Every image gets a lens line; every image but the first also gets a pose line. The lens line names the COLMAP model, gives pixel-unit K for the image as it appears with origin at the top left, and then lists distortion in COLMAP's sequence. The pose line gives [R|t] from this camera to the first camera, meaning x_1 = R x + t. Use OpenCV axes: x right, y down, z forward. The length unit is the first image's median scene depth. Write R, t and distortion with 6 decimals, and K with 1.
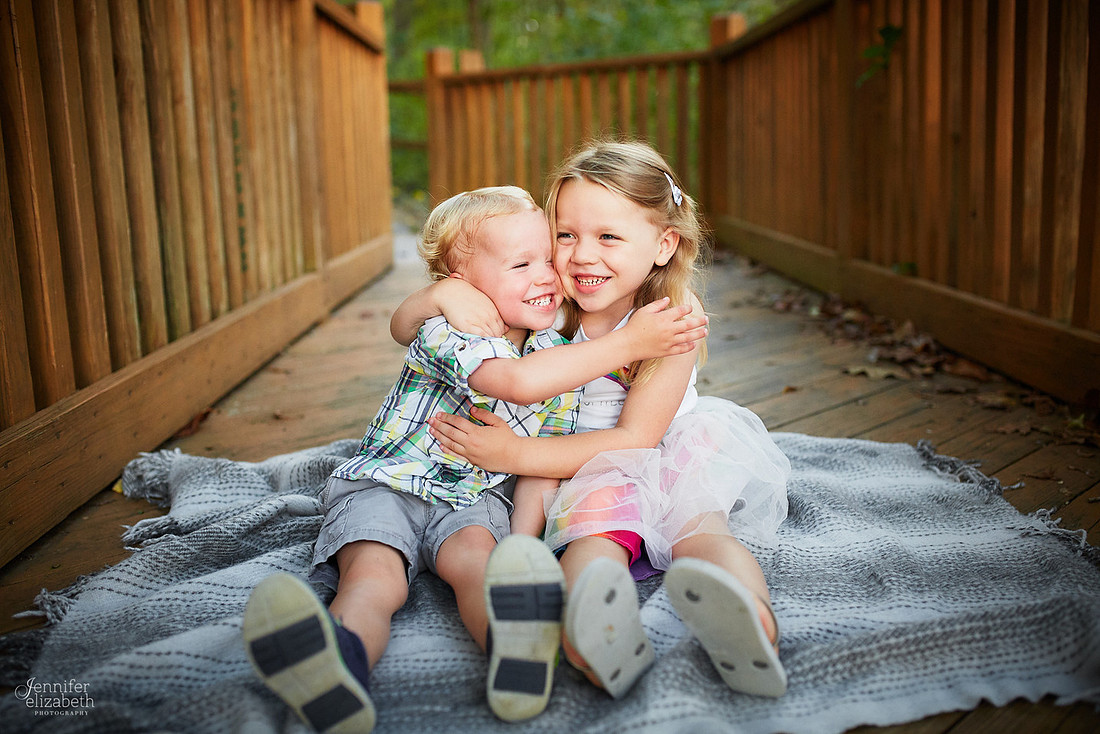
lens RADIAL K [[1273.8, 0, 550.0], [0, 1273.8, 367.0], [0, 0, 1]] dist [-0.013927, 0.005706]
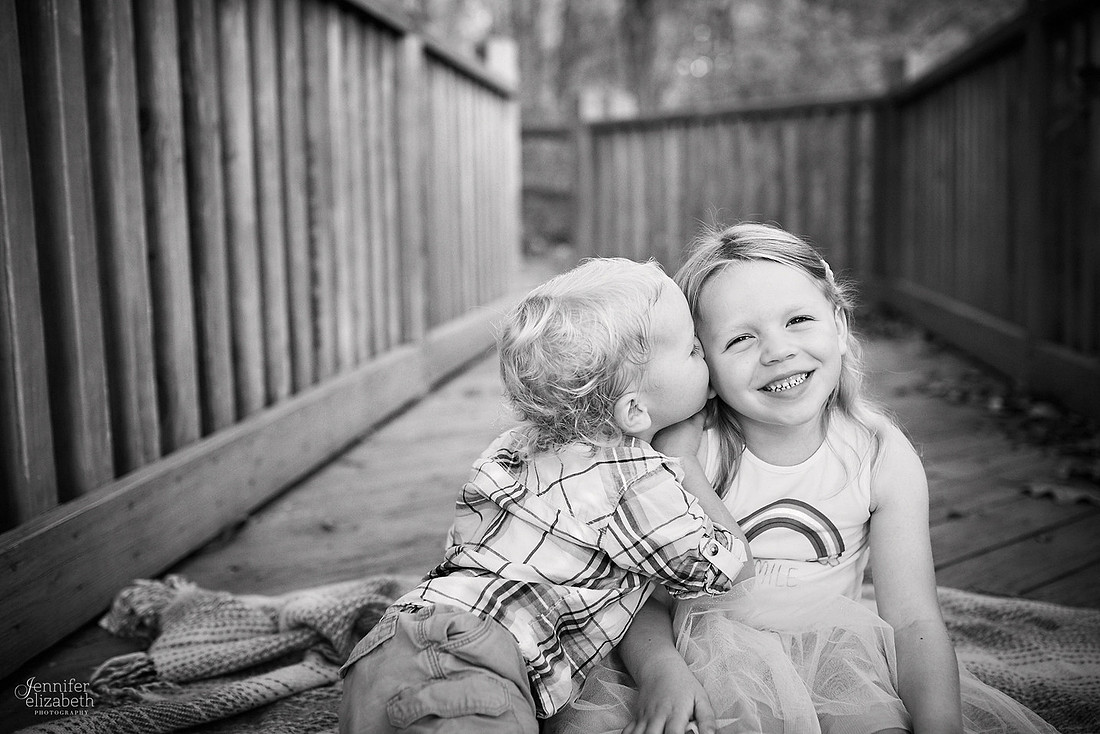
lens RADIAL K [[1350.8, 0, 550.4], [0, 1350.8, 319.9], [0, 0, 1]] dist [-0.026986, 0.035713]
pose [[0.991276, 0.017449, -0.130642, 0.041669], [-0.027328, 0.996868, -0.074207, -0.031373], [0.128938, 0.077130, 0.988648, 0.108329]]
